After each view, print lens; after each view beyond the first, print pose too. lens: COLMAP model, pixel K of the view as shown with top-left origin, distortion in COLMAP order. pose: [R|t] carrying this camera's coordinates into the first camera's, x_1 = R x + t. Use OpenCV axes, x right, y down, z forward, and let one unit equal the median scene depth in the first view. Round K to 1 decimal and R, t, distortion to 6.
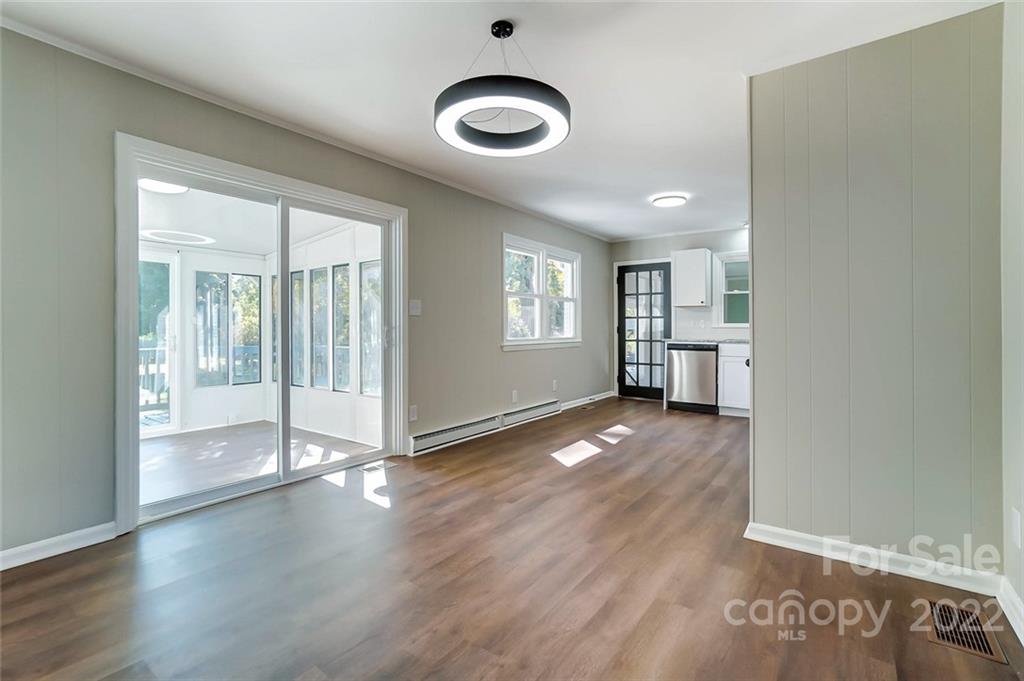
lens RADIAL K [[459.9, 0, 499.3], [0, 459.9, 334.3], [0, 0, 1]] dist [-0.047690, 0.011850]
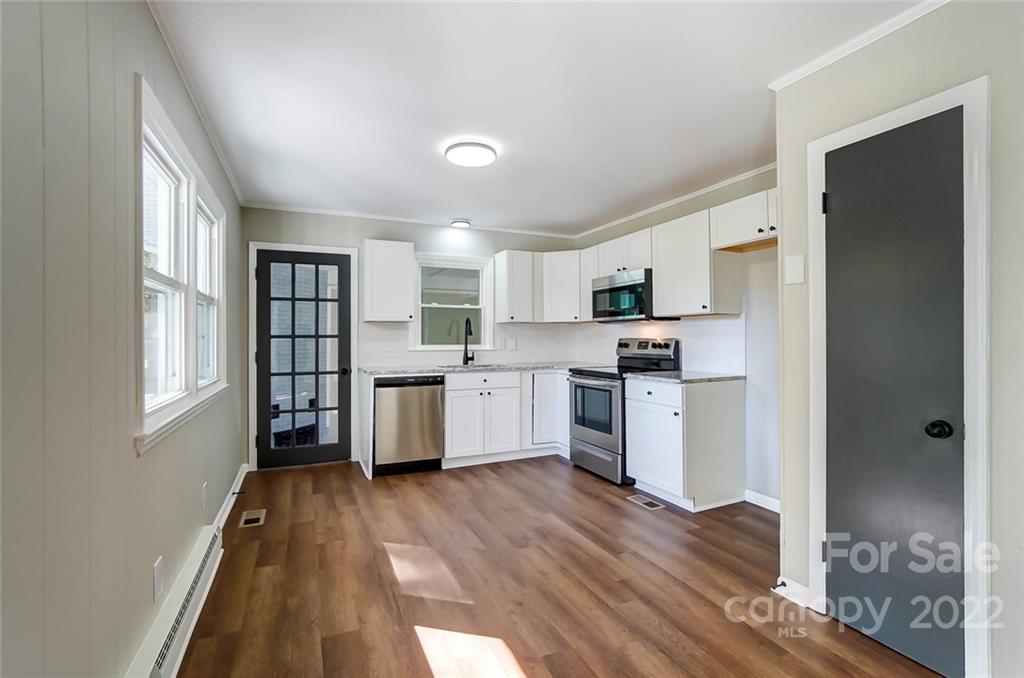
lens RADIAL K [[459.9, 0, 508.2], [0, 459.9, 335.4], [0, 0, 1]] dist [-0.047690, 0.011850]
pose [[0.474473, 0.003695, 0.880262, -0.113714], [0.017527, 0.999753, -0.013643, -0.028348], [-0.880096, 0.021902, 0.474291, 0.511770]]
